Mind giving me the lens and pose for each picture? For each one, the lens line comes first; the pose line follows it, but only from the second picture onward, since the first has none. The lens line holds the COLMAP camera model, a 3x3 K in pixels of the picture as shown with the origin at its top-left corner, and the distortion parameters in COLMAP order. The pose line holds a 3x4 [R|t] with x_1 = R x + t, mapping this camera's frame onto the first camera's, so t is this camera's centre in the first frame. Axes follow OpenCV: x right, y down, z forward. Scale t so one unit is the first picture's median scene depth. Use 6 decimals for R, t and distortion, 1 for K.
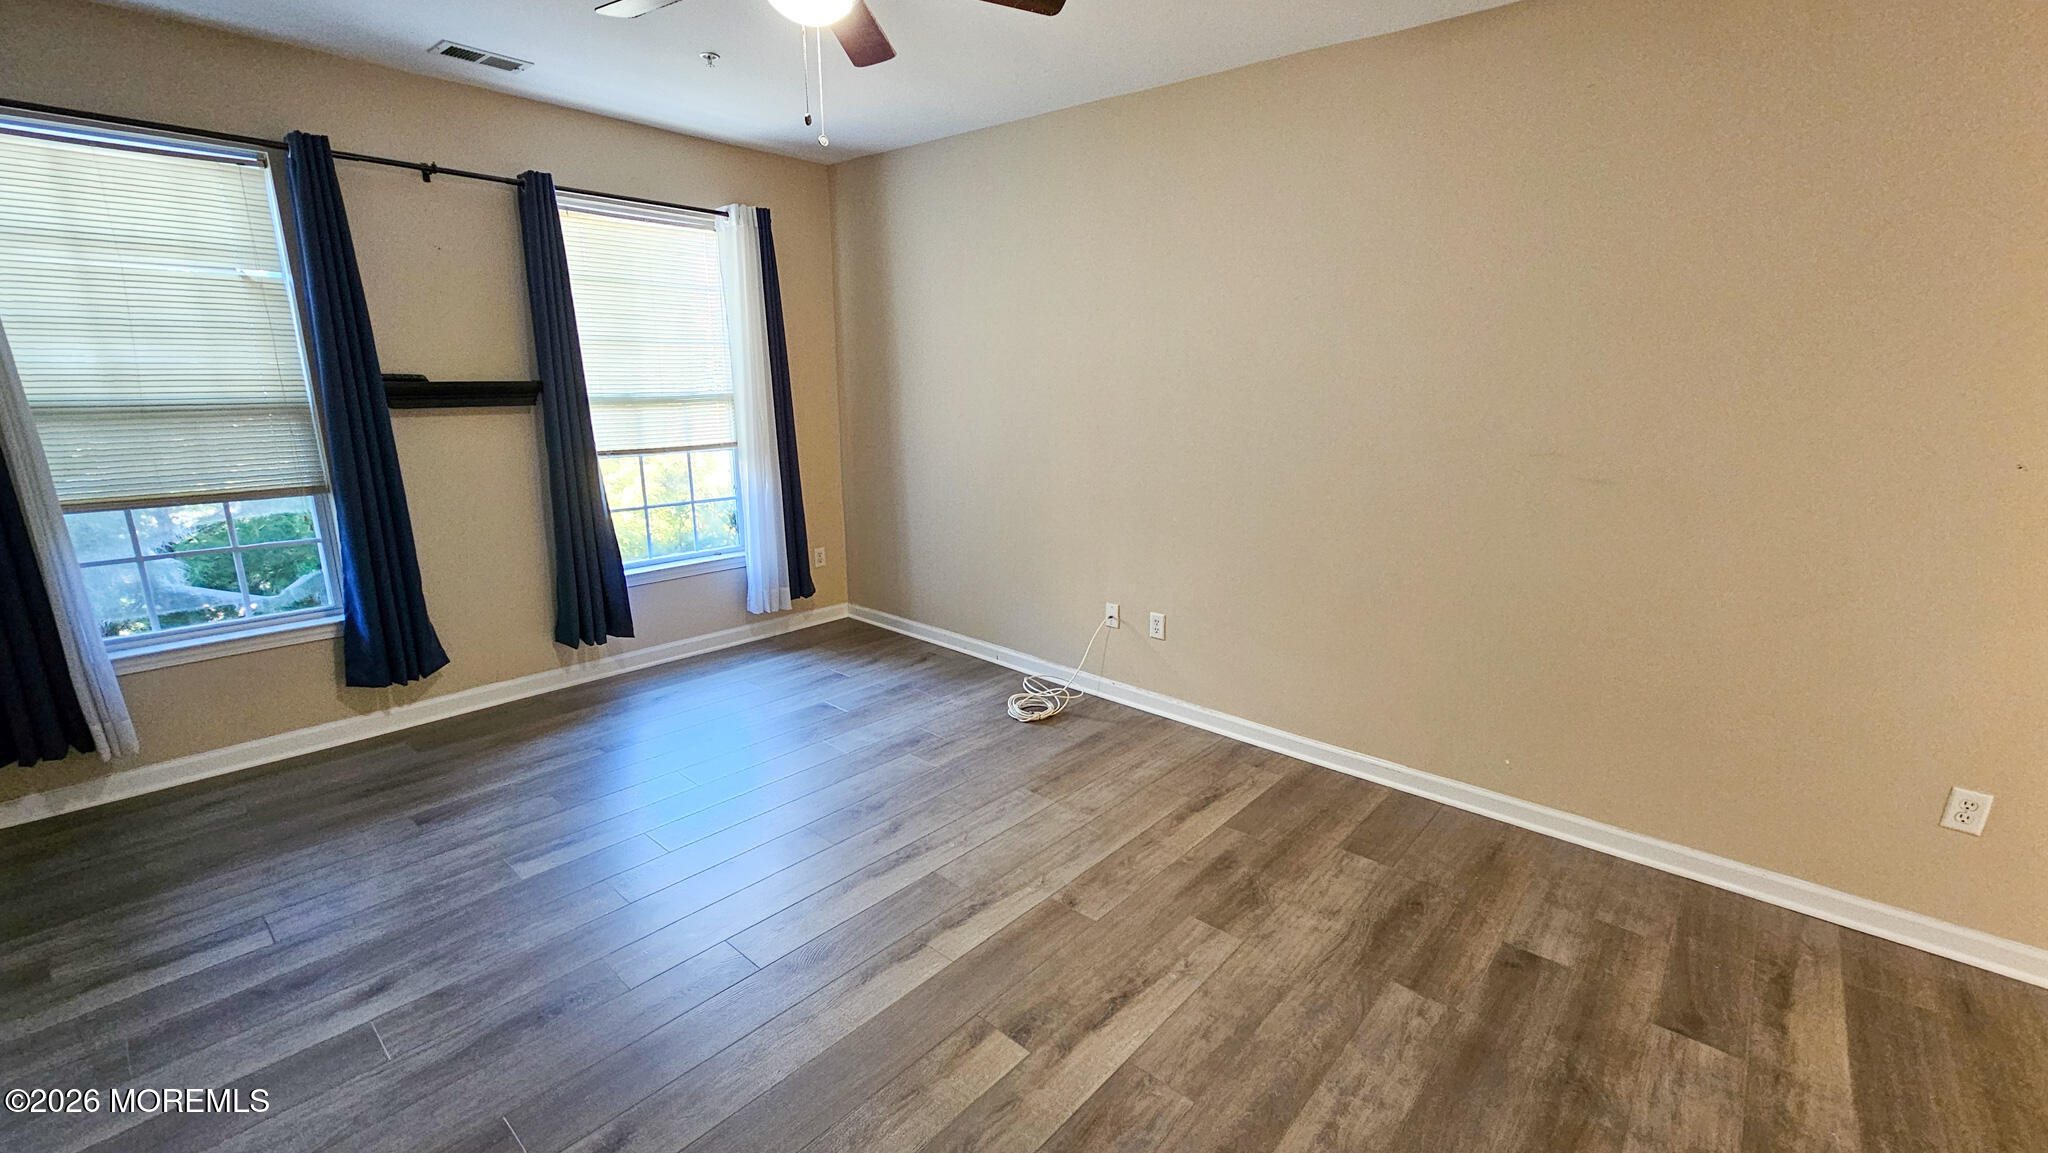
lens RADIAL K [[849.0, 0, 1015.4], [0, 849.0, 576.9], [0, 0, 1]] dist [-0.000597, -0.000049]
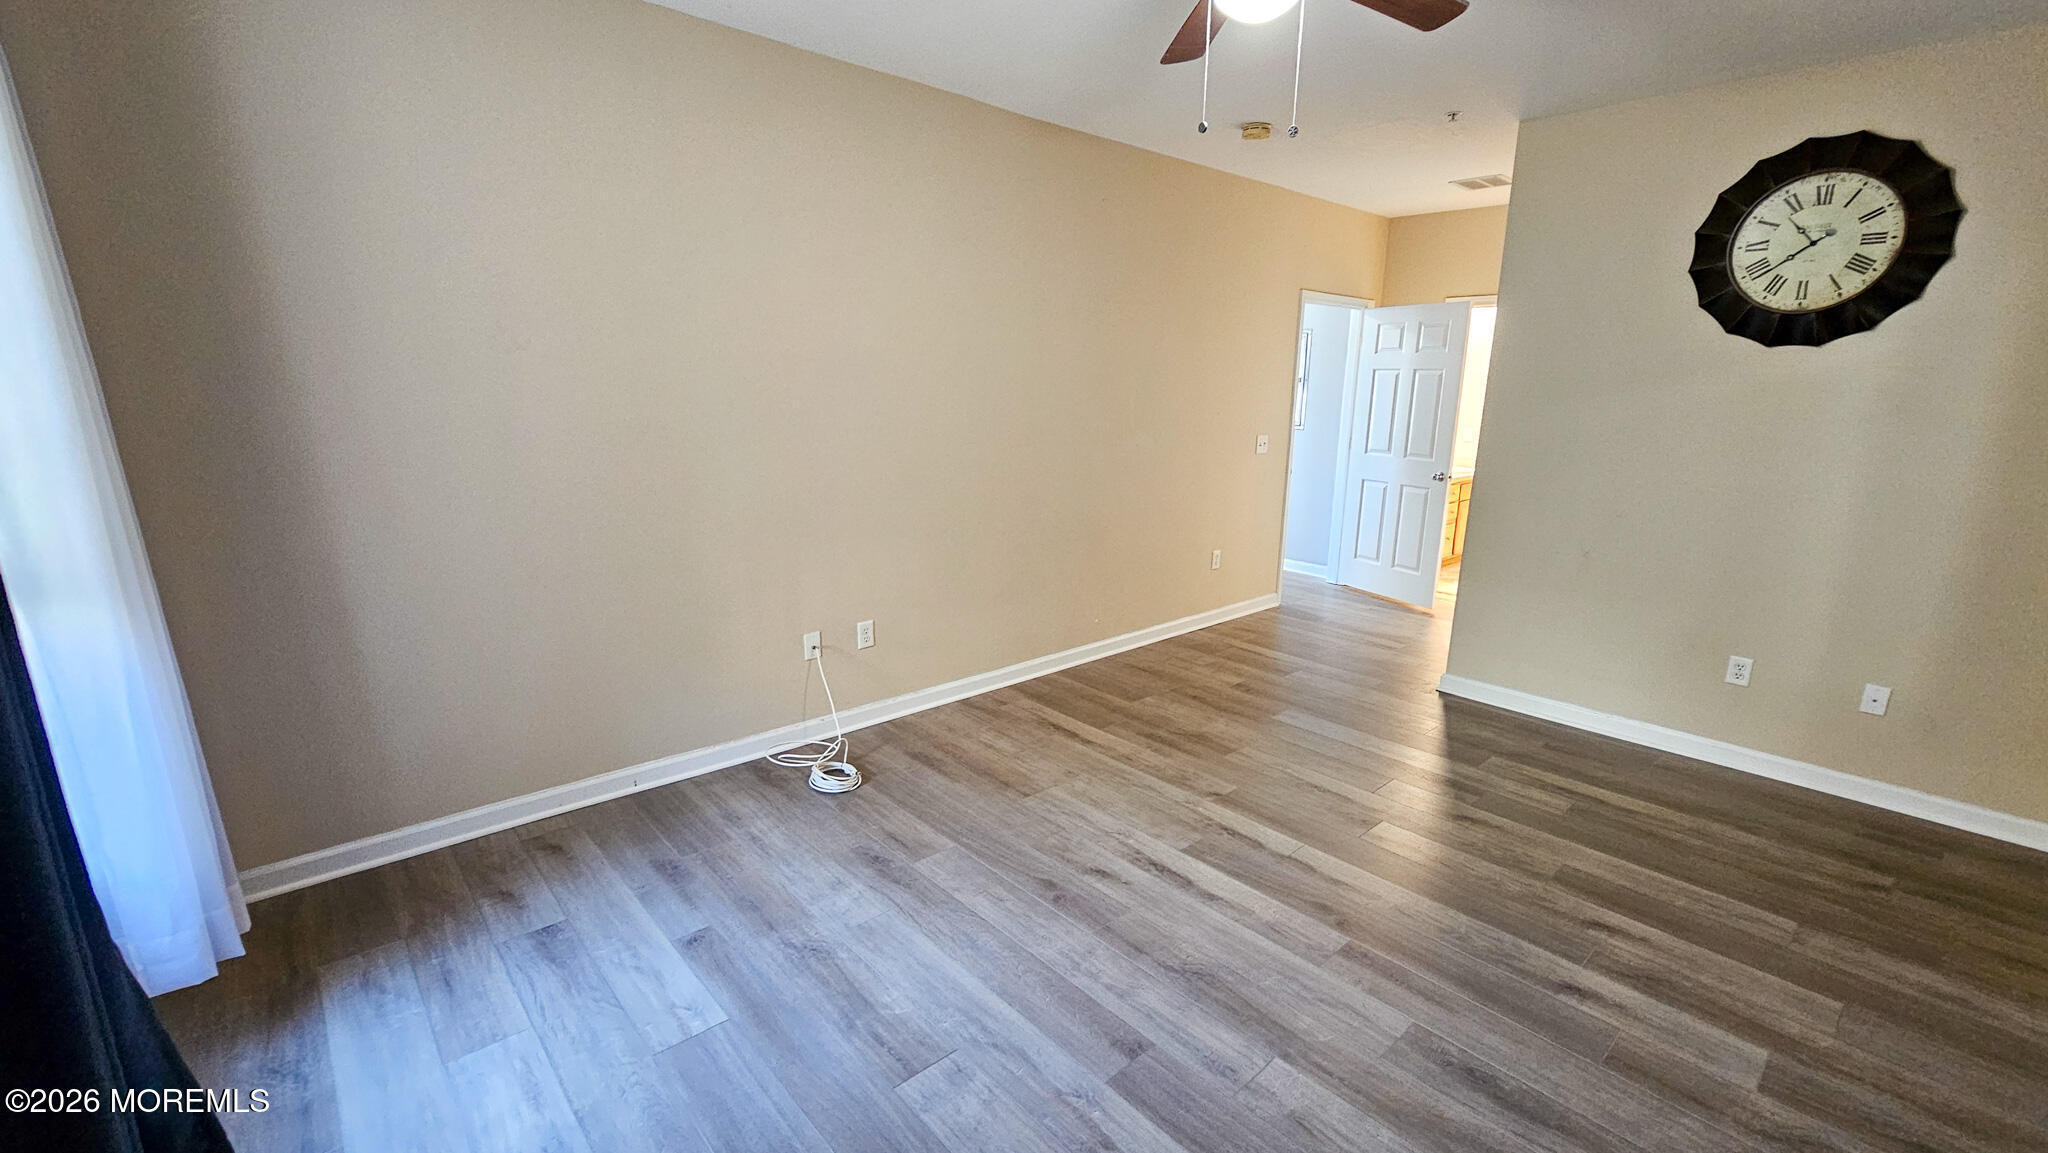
lens RADIAL K [[870.5, 0, 1034.6], [0, 870.5, 583.7], [0, 0, 1]] dist [-0.003028, -0.000463]
pose [[0.103797, -0.237086, 0.965928, -0.854883], [0.215954, 0.953377, 0.210799, -0.186491], [-0.970871, 0.186716, 0.150158, 0.752843]]
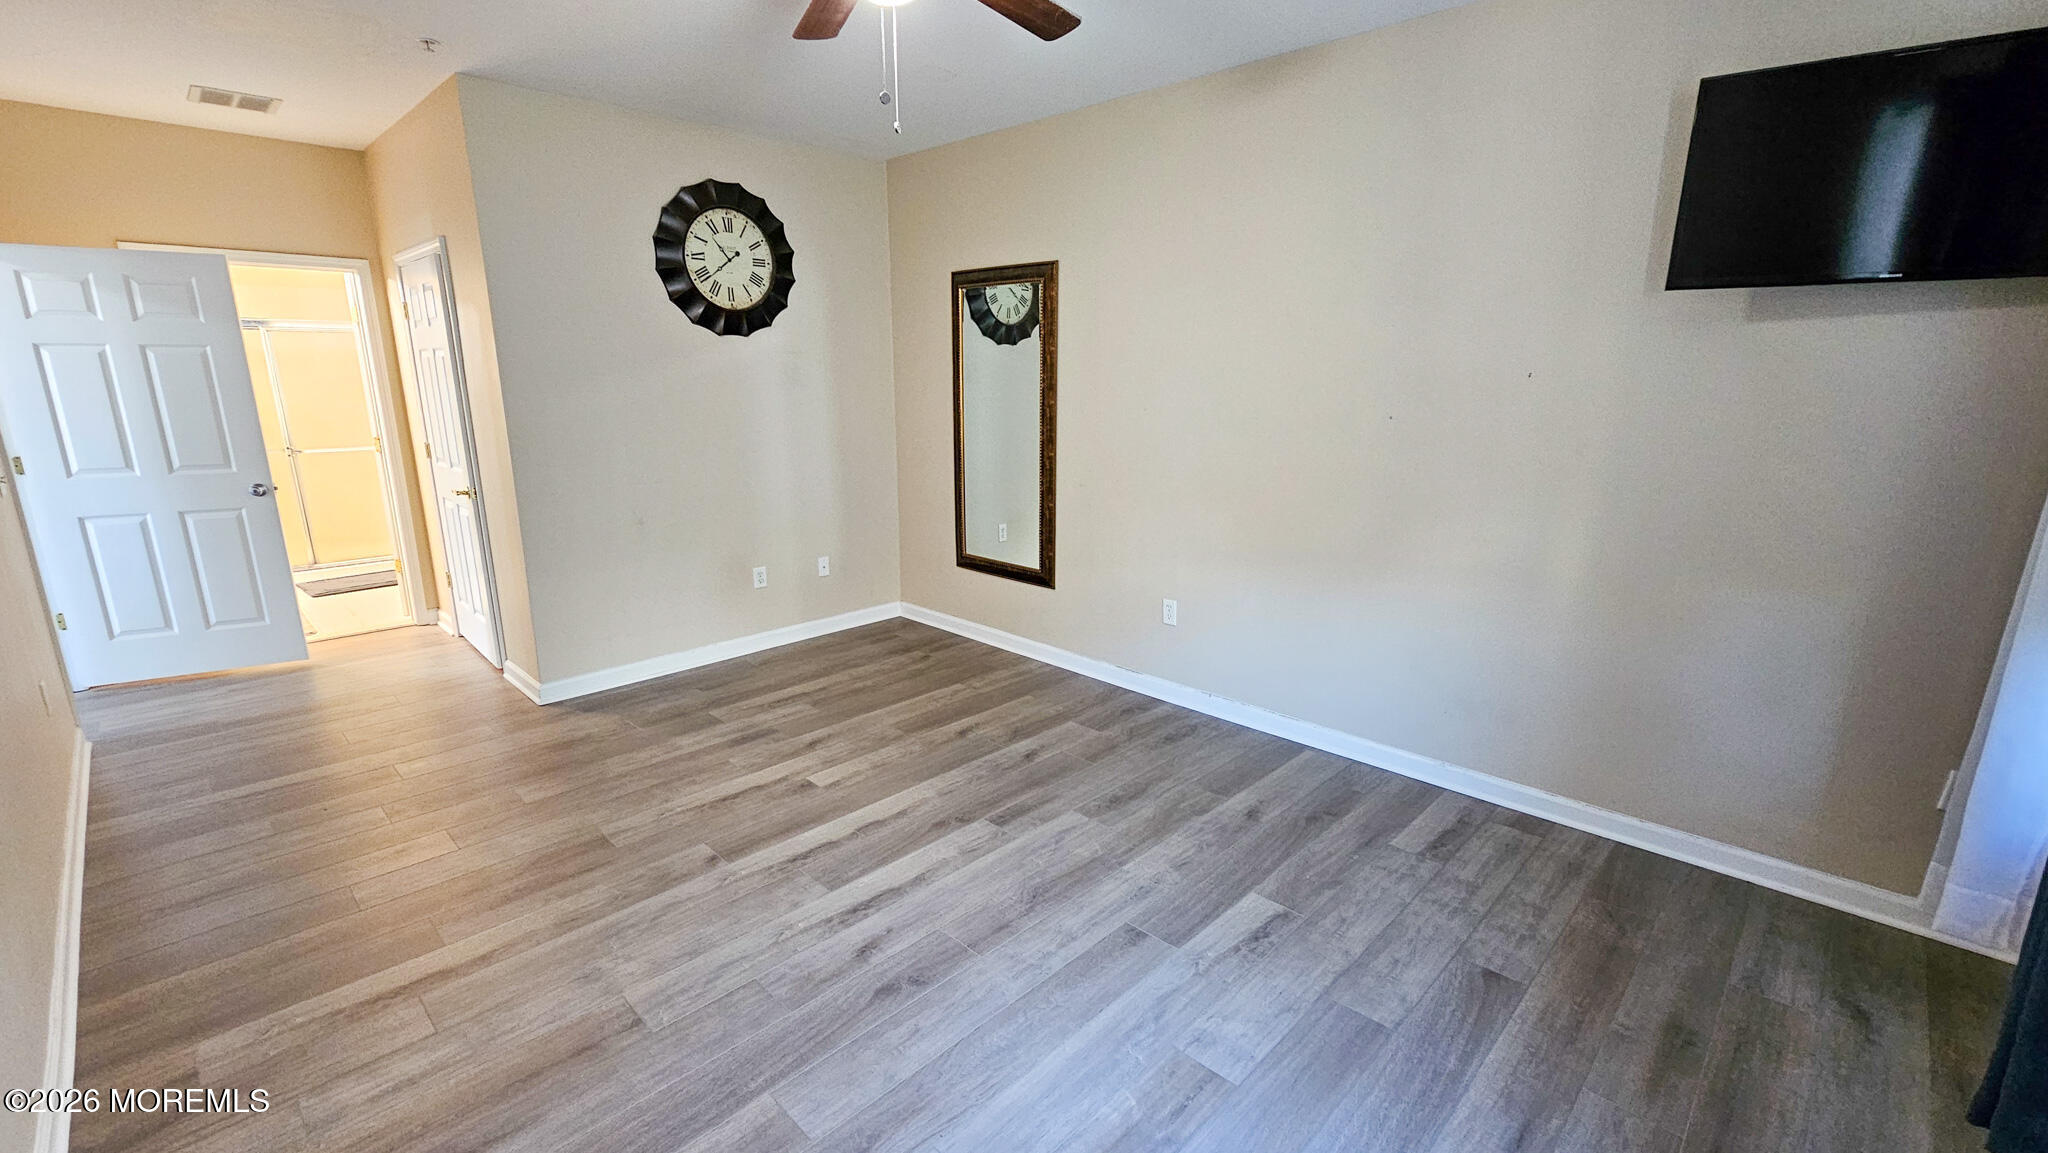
lens RADIAL K [[870.5, 0, 1034.6], [0, 870.5, 583.7], [0, 0, 1]] dist [-0.003028, -0.000463]
pose [[-0.999391, -0.020317, 0.028352, -0.272674], [-0.005084, 0.889003, 0.457873, -0.322437], [-0.034508, 0.457451, -0.888565, 1.346297]]
